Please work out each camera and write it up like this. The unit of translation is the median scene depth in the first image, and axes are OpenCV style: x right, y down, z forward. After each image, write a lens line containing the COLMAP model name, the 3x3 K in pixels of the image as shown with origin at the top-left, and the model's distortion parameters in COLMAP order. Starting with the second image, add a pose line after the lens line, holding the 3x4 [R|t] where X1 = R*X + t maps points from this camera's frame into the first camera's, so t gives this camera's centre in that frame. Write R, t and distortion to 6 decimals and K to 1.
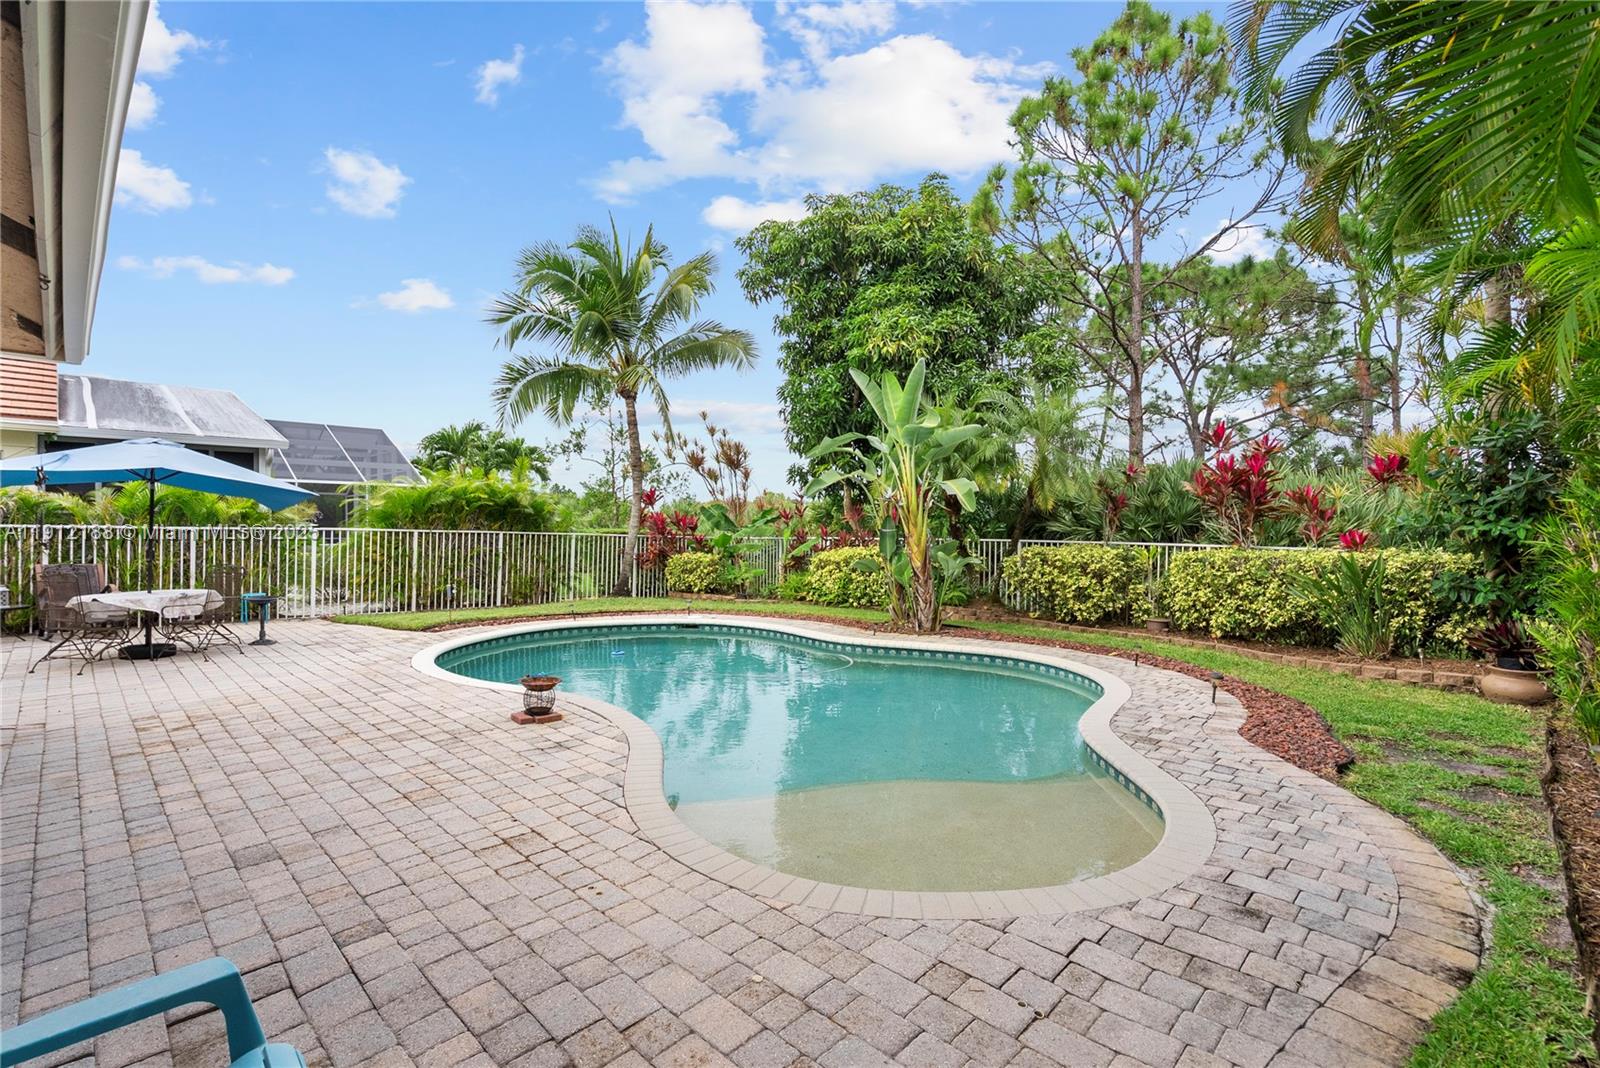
lens RADIAL K [[727.9, 0, 797.5], [0, 727.9, 529.4], [0, 0, 1]] dist [-0.003411, 0.000728]
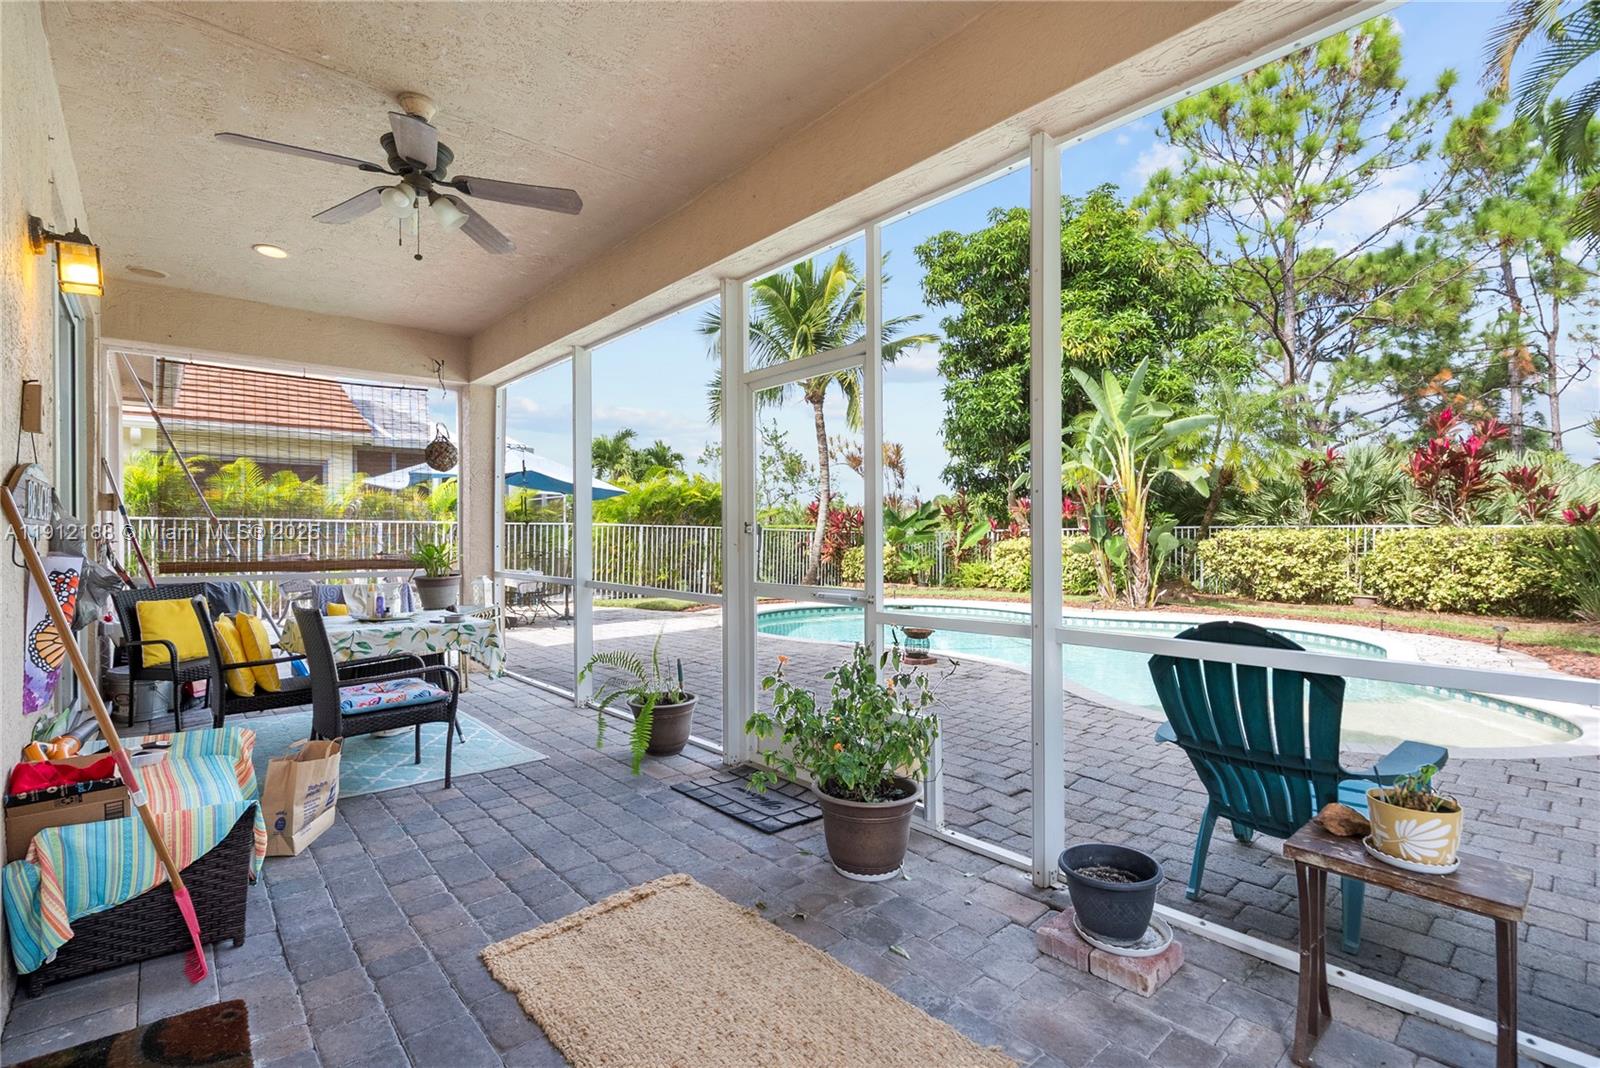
lens RADIAL K [[726.9, 0, 800.0], [0, 726.9, 534.0], [0, 0, 1]] dist [0.006838, 0.000199]
pose [[0.997299, -0.012427, -0.072389, -0.207917], [0.012093, 0.999914, -0.005054, 0.023717], [0.072446, 0.004165, 0.997364, -0.103827]]
